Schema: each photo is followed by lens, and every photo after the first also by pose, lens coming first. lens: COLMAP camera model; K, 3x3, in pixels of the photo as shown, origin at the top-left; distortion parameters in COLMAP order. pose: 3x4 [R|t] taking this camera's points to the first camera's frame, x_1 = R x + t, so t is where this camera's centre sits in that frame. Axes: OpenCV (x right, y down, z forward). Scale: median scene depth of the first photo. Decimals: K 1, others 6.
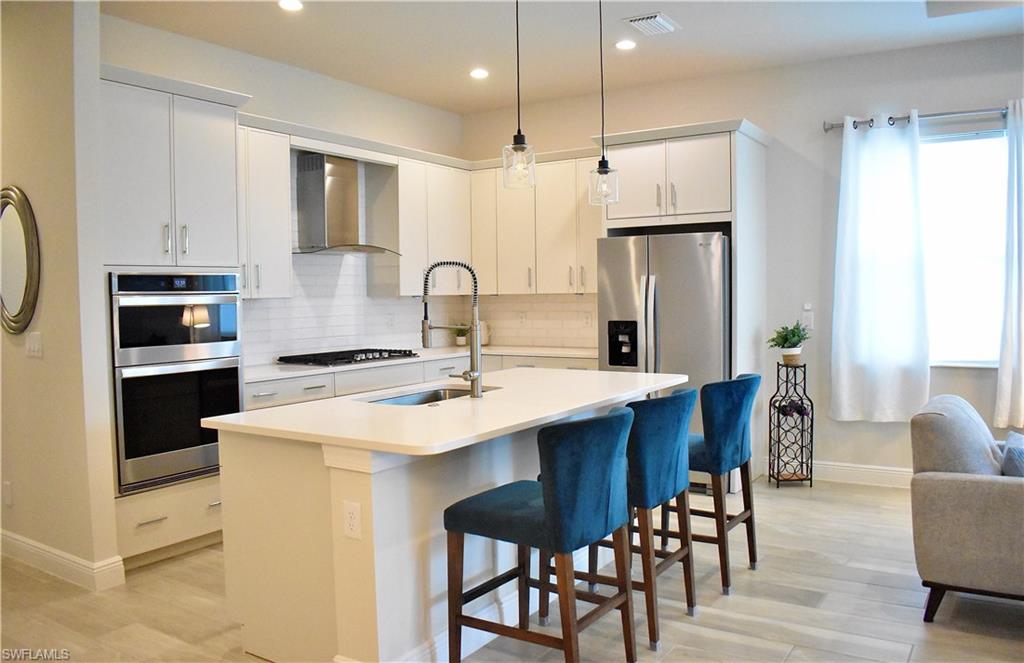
lens RADIAL K [[808.8, 0, 512.0], [0, 808.8, 331.5], [0, 0, 1]] dist [-0.097230, -0.002507]
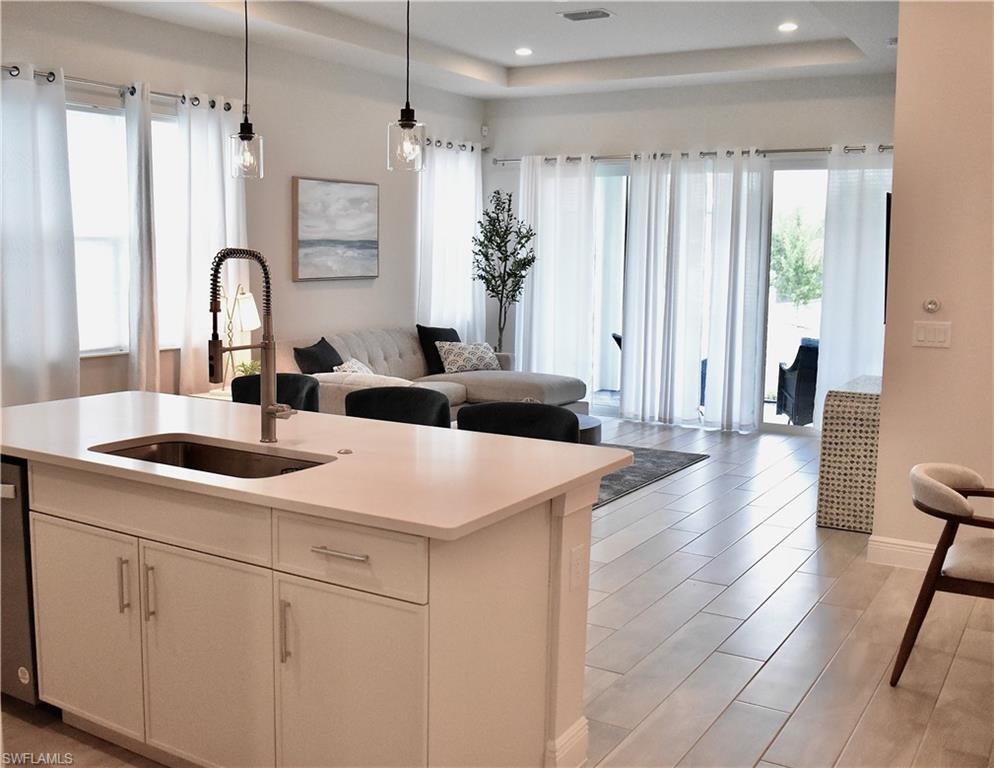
lens RADIAL K [[1004.0, 0, 497.0], [0, 1004.0, 384.0], [0, 0, 1]] dist [-0.078365, -0.009499]
pose [[-0.027665, -0.113892, 0.993108, -0.601914], [0.030307, 0.992936, 0.114716, -0.041100], [-0.999158, 0.033272, -0.024017, 0.523474]]
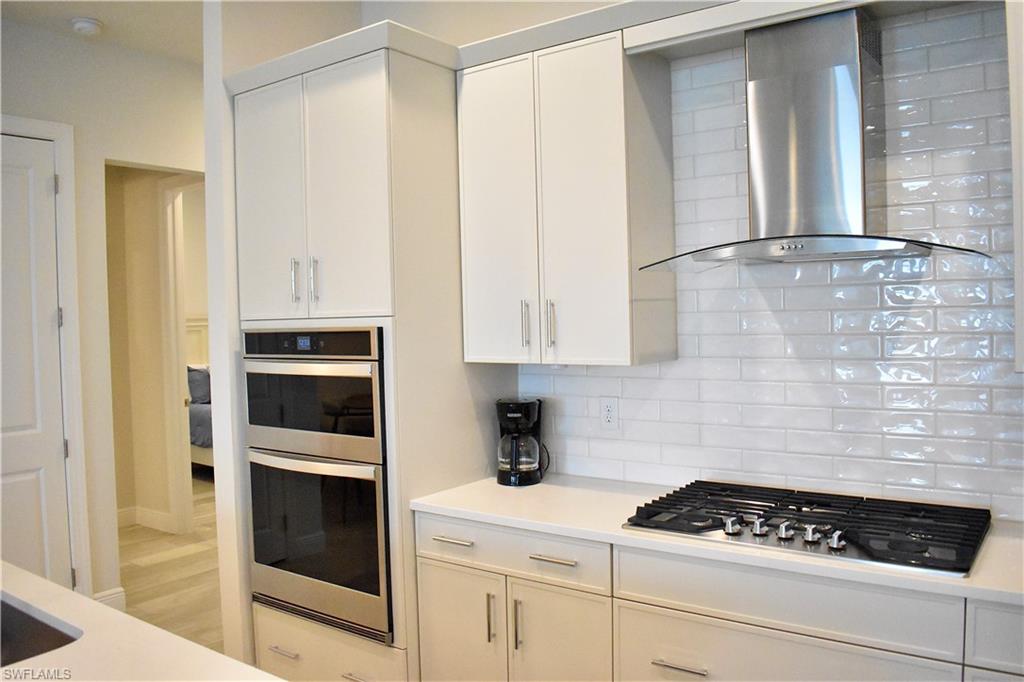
lens RADIAL K [[807.3, 0, 513.1], [0, 807.3, 336.5], [0, 0, 1]] dist [-0.088021, 0.001994]
pose [[-0.057621, 0.042559, -0.997431, 0.201542], [-0.020591, 0.998828, 0.043808, -0.075097], [0.998126, 0.023062, -0.056677, 0.905893]]
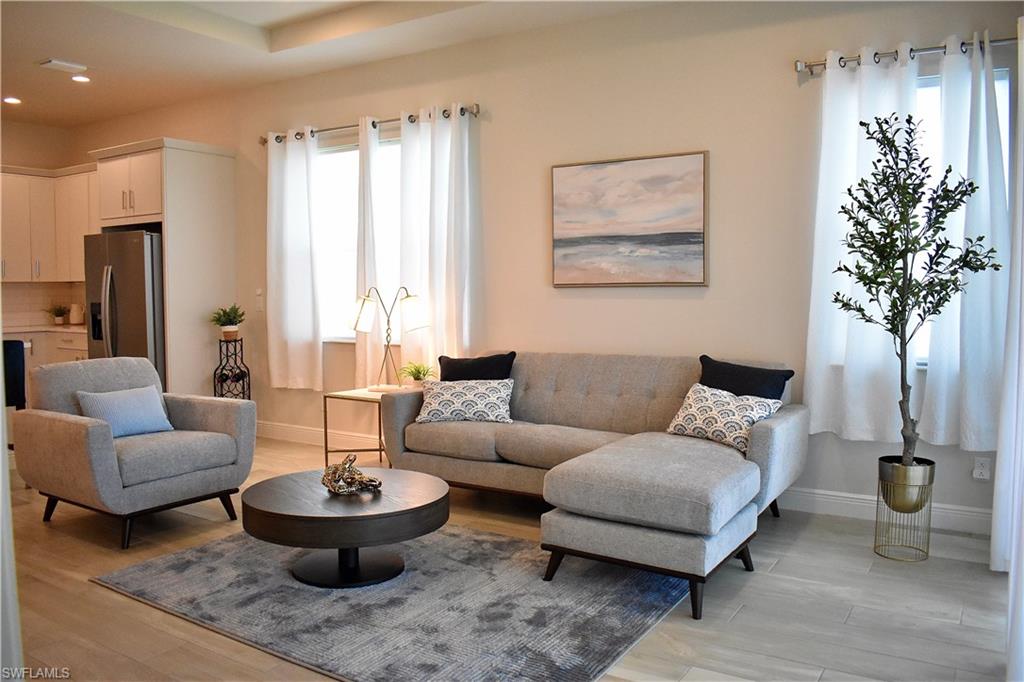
lens RADIAL K [[807.3, 0, 513.1], [0, 807.3, 336.5], [0, 0, 1]] dist [-0.088021, 0.001994]
pose [[0.999875, 0.009524, 0.012652, 0.766729], [-0.009738, 0.999809, 0.016966, 0.011836], [-0.012488, -0.017087, 0.999776, -0.210672]]
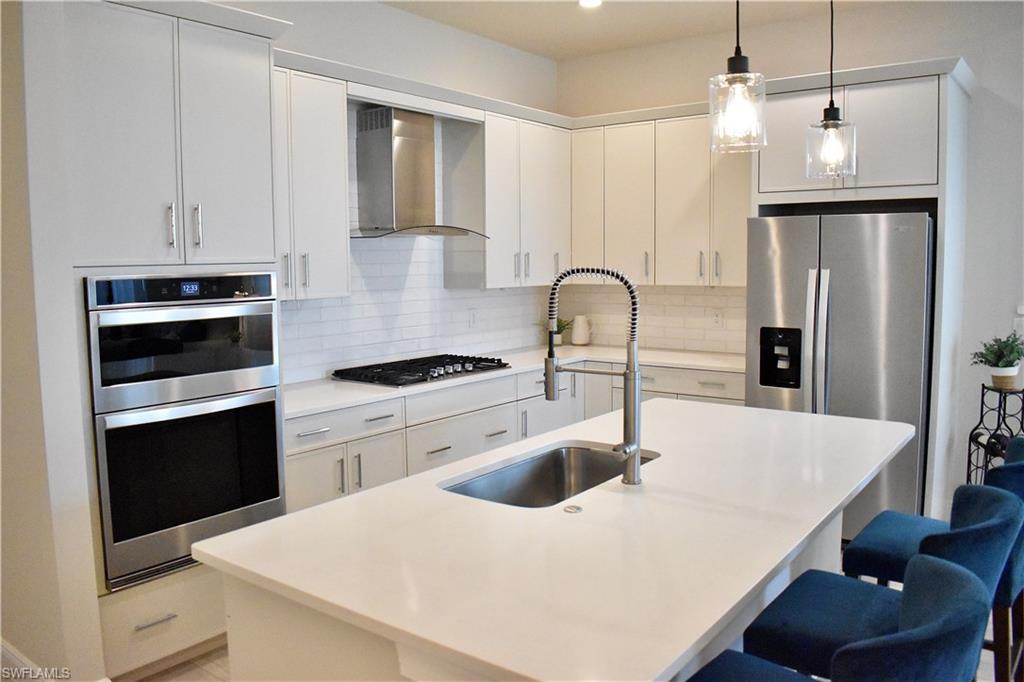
lens RADIAL K [[807.3, 0, 513.1], [0, 807.3, 336.5], [0, 0, 1]] dist [-0.088021, 0.001994]
pose [[0.997136, 0.010994, -0.074820, -0.058549], [-0.007199, 0.998683, 0.050801, -0.041940], [0.075280, -0.050117, 0.995902, 0.235034]]
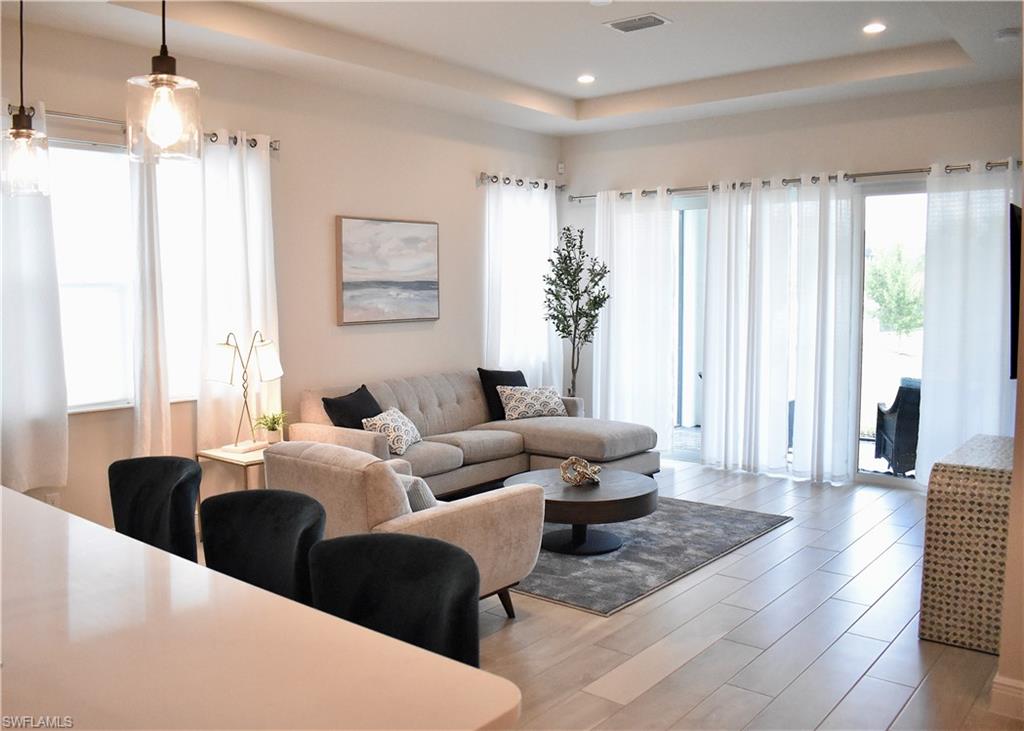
lens RADIAL K [[845.8, 0, 507.7], [0, 845.8, 359.7], [0, 0, 1]] dist [-0.086143, 0.004084]
pose [[0.122138, -0.065137, 0.990373, -0.271556], [0.045107, 0.997177, 0.060022, -0.043394], [-0.991488, 0.037342, 0.124731, 0.406180]]
